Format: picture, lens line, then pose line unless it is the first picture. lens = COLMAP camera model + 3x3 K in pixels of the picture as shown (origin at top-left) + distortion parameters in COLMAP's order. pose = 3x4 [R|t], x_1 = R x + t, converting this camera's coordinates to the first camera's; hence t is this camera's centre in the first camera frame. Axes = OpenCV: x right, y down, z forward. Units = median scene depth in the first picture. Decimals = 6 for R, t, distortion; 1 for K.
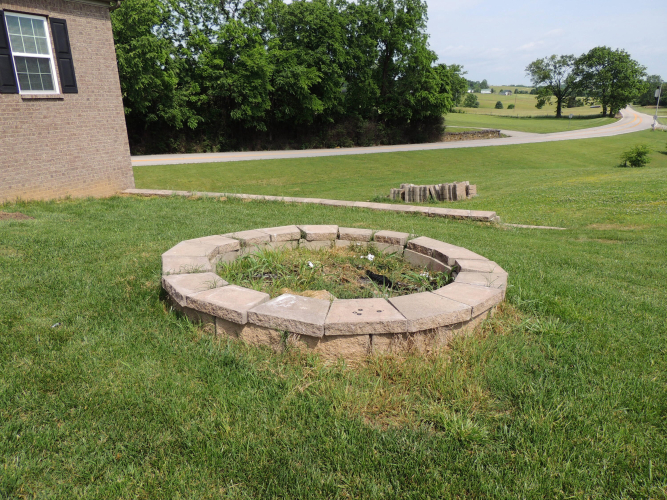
lens RADIAL K [[478.4, 0, 333.5], [0, 478.4, 250.0], [0, 0, 1]] dist [-0.012128, 0.000747]
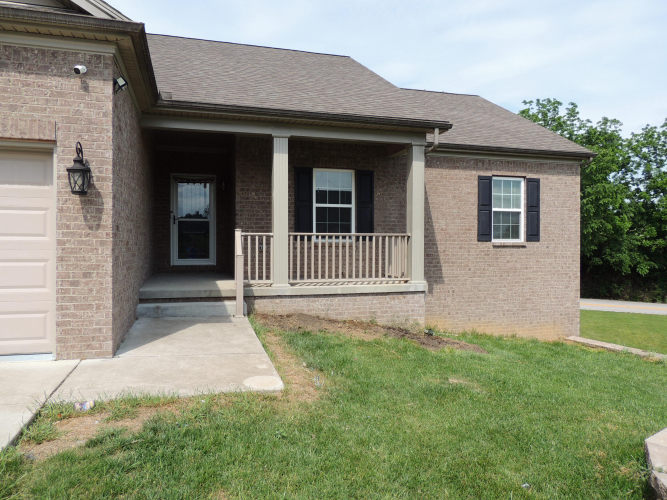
lens RADIAL K [[478.4, 0, 333.5], [0, 478.4, 250.0], [0, 0, 1]] dist [-0.012128, 0.000747]
pose [[0.667374, 0.031910, -0.744039, -0.041058], [-0.238043, 0.955809, -0.172523, -0.013133], [0.705654, 0.292250, 0.645478, -0.016353]]
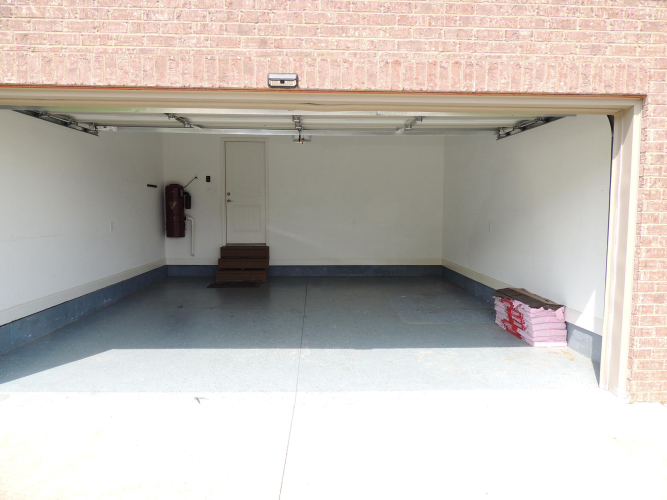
lens RADIAL K [[478.4, 0, 333.5], [0, 478.4, 250.0], [0, 0, 1]] dist [-0.012128, 0.000747]
pose [[0.470979, 0.094797, -0.877036, -0.339138], [-0.276439, 0.959992, -0.044687, 0.036786], [0.837711, 0.263493, 0.478342, -0.217308]]
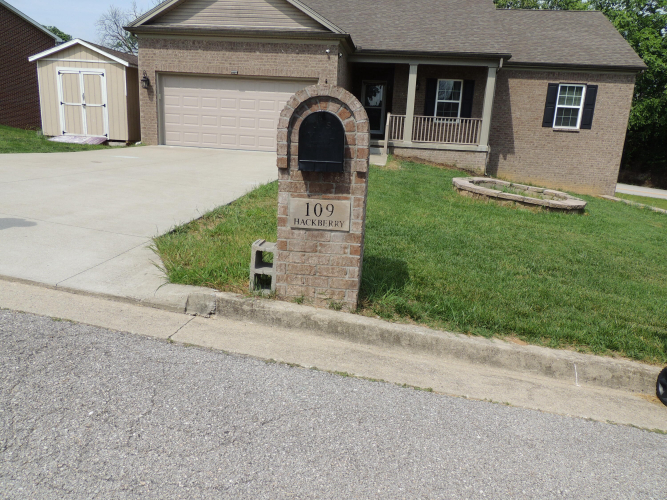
lens RADIAL K [[478.4, 0, 333.5], [0, 478.4, 250.0], [0, 0, 1]] dist [-0.012128, 0.000747]
pose [[0.314872, 0.275072, -0.908400, 0.702779], [-0.337803, 0.926893, 0.163581, 0.073352], [0.886986, 0.255353, 0.384773, -0.264354]]
